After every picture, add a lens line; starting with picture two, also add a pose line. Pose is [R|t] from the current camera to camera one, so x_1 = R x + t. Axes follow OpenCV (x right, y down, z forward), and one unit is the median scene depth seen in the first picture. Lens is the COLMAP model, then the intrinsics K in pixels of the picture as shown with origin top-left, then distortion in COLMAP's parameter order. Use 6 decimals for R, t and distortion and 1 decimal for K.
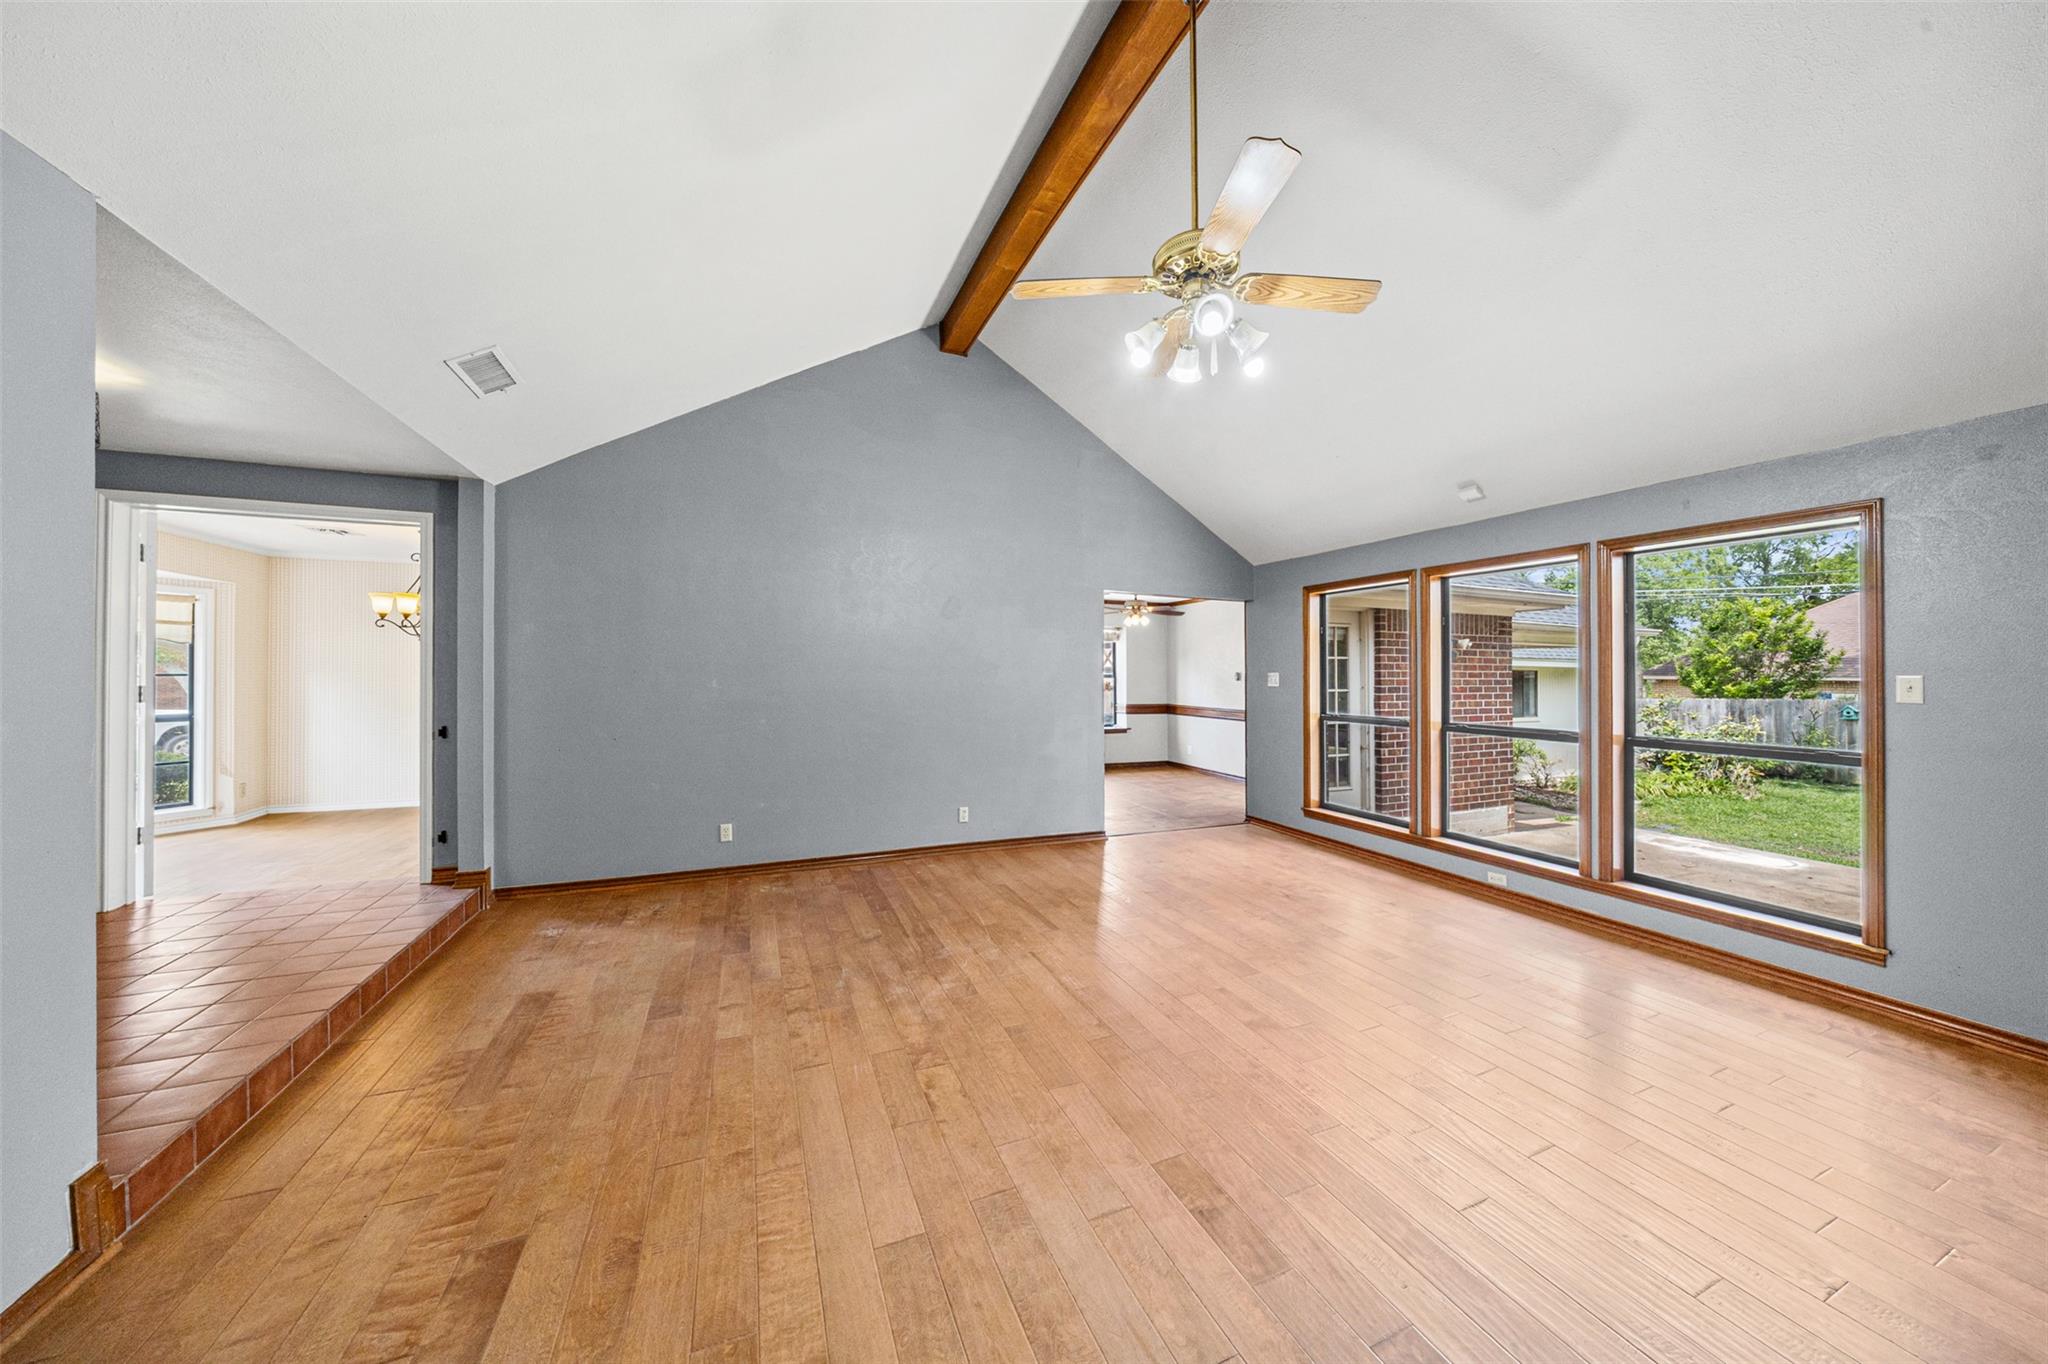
lens RADIAL K [[645.7, 0, 1019.8], [0, 645.7, 664.9], [0, 0, 1]] dist [-0.004418, -0.000263]
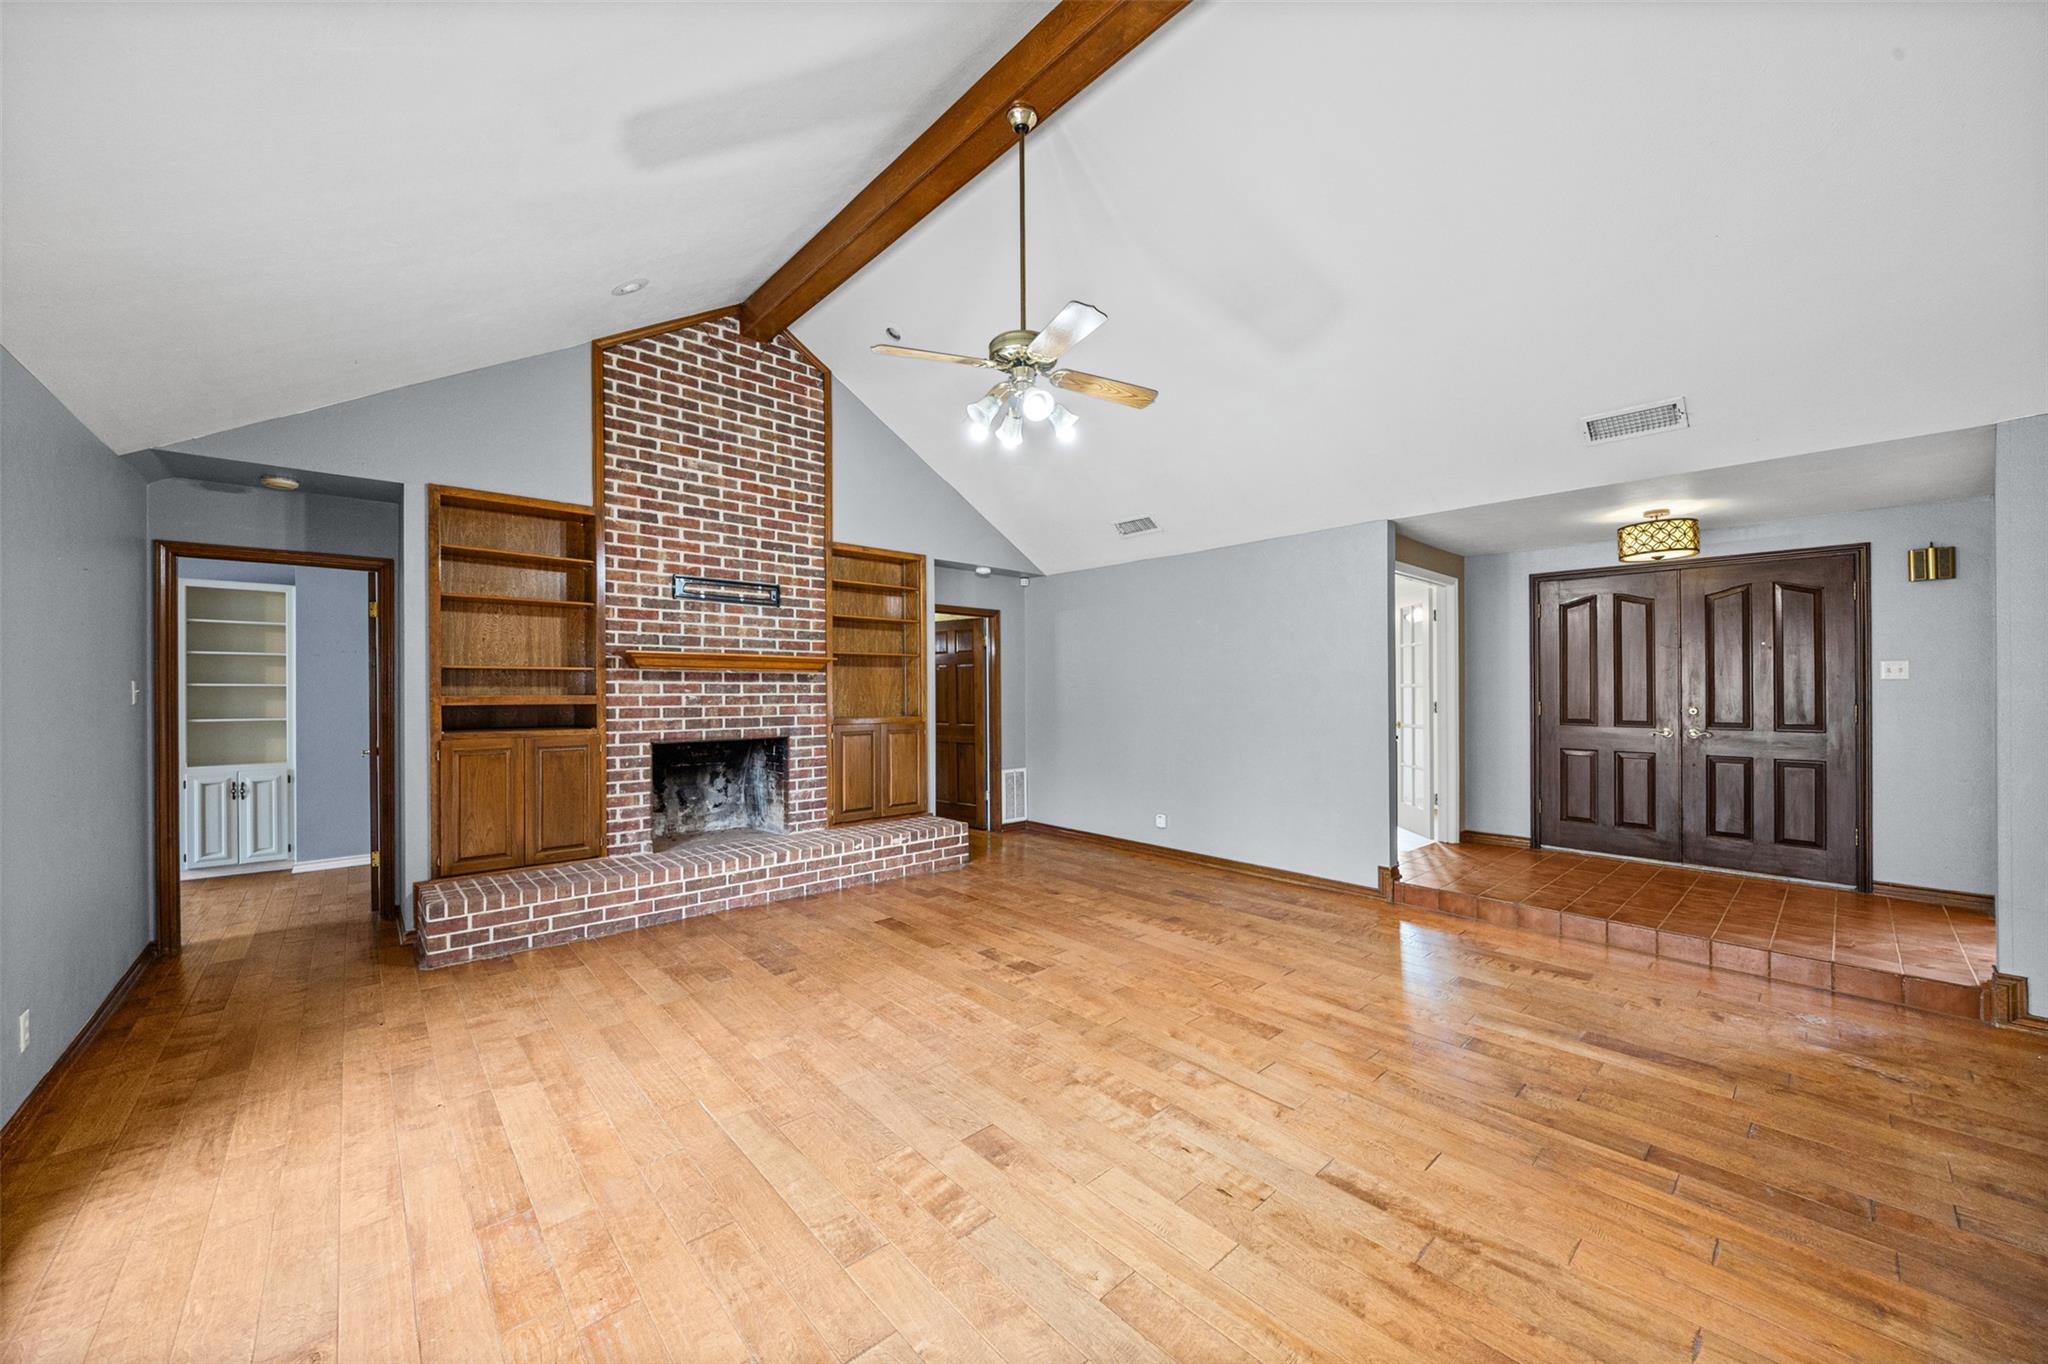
lens RADIAL K [[752.6, 0, 1023.6], [0, 752.6, 693.1], [0, 0, 1]] dist [-0.006305, 0.000267]
pose [[-0.944762, -0.007606, -0.327669, 0.469150], [-0.004596, 0.999940, -0.009960, 0.025951], [0.327725, -0.007904, -0.944740, 1.456741]]
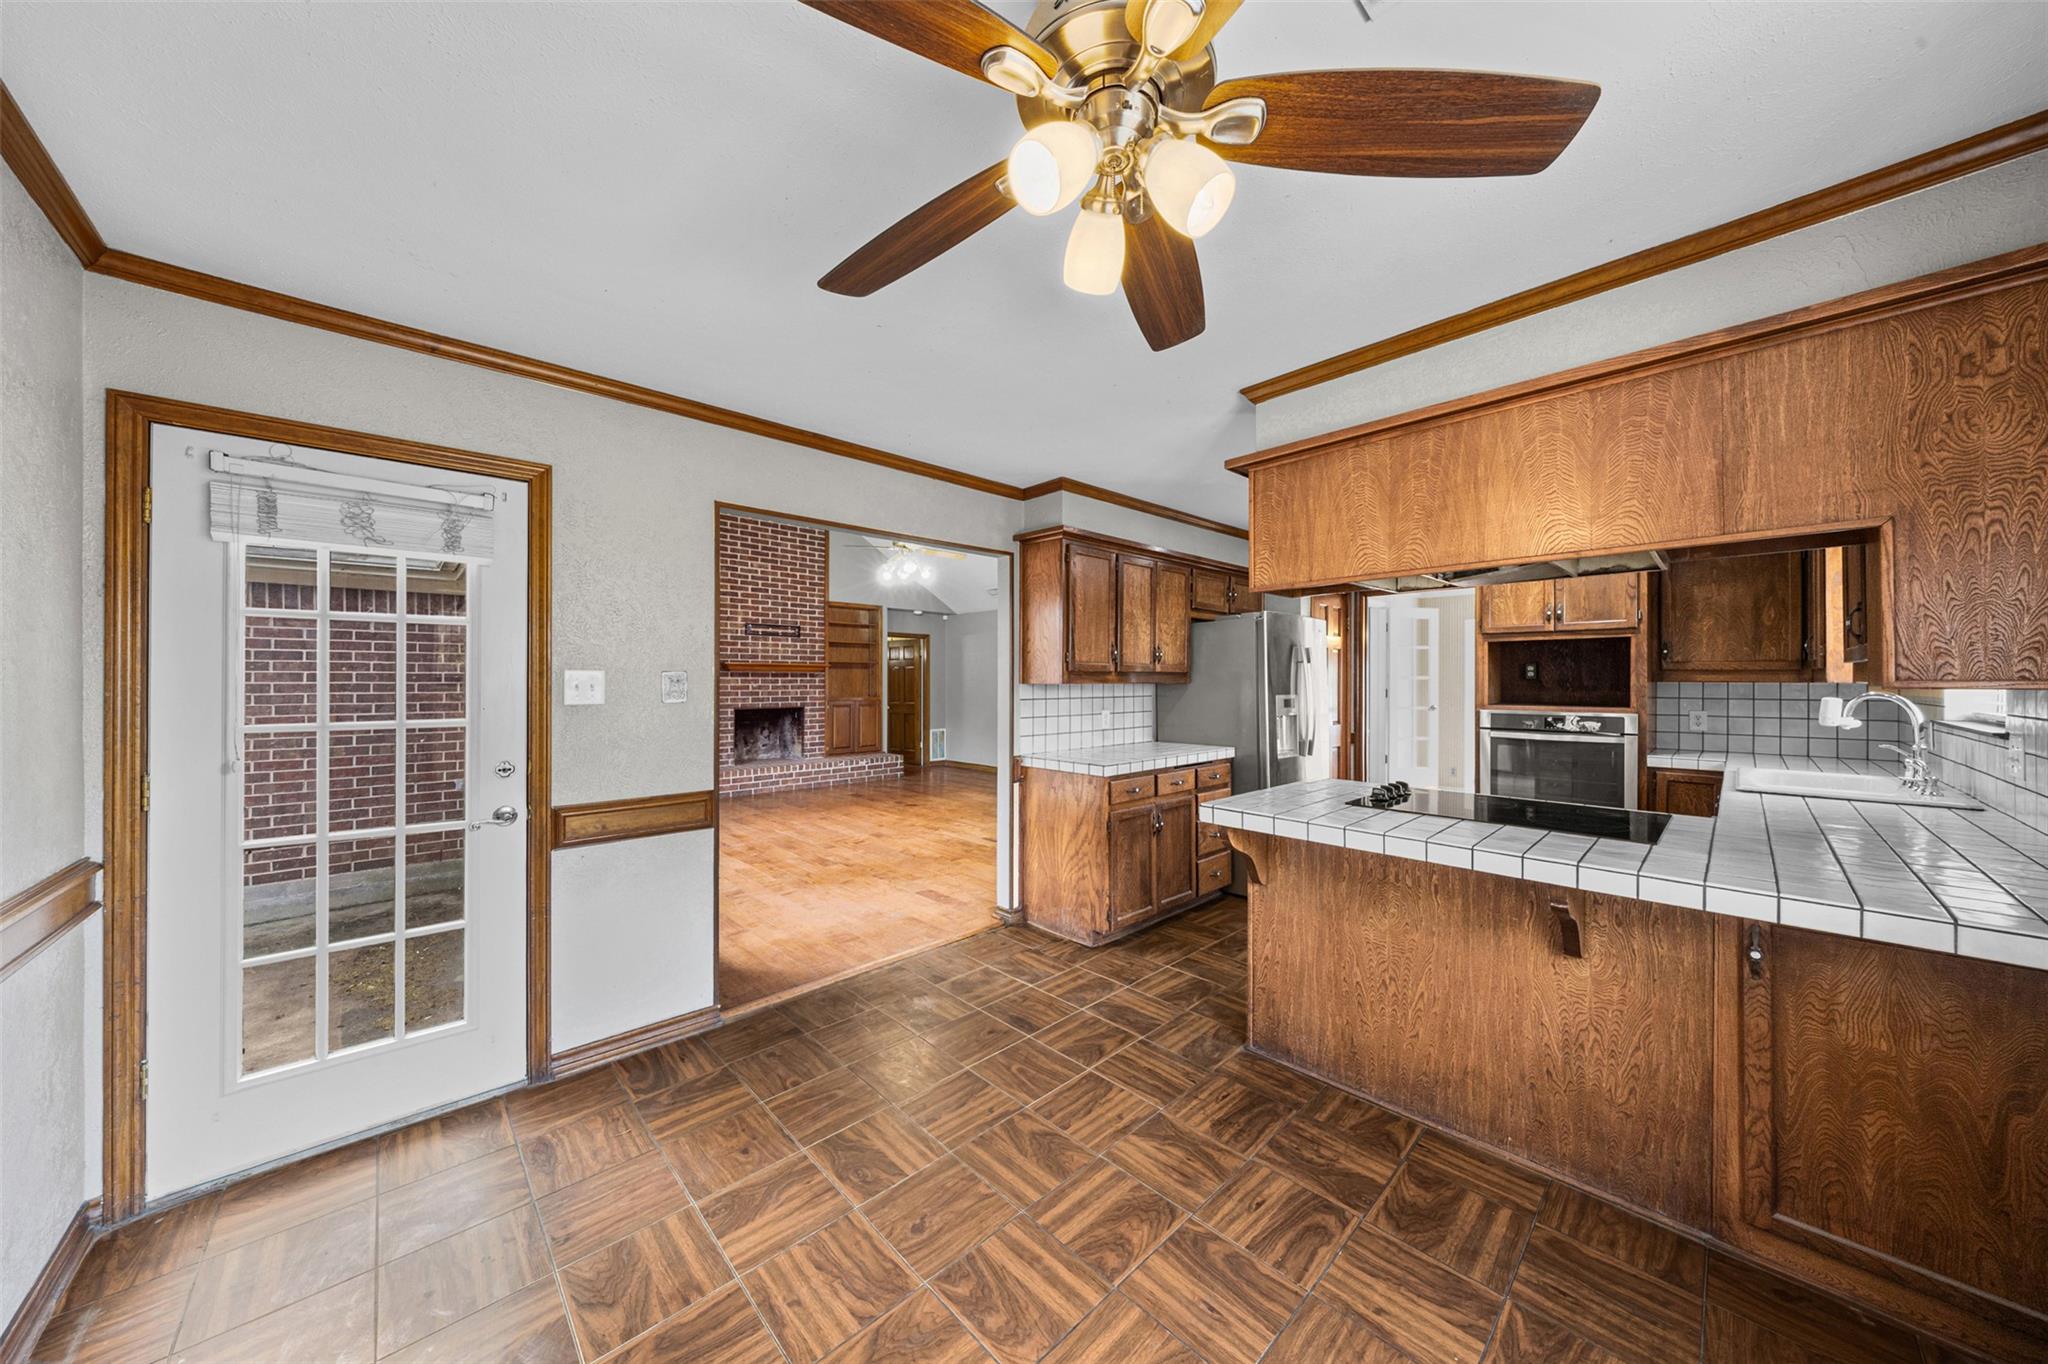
lens RADIAL K [[710.0, 0, 1026.9], [0, 710.0, 676.8], [0, 0, 1]] dist [0.011439, -0.001407]
pose [[-0.939442, -0.012061, -0.342495, 0.549433], [-0.004549, 0.999731, -0.022729, 0.044336], [0.342678, -0.019795, -0.939244, 2.659735]]
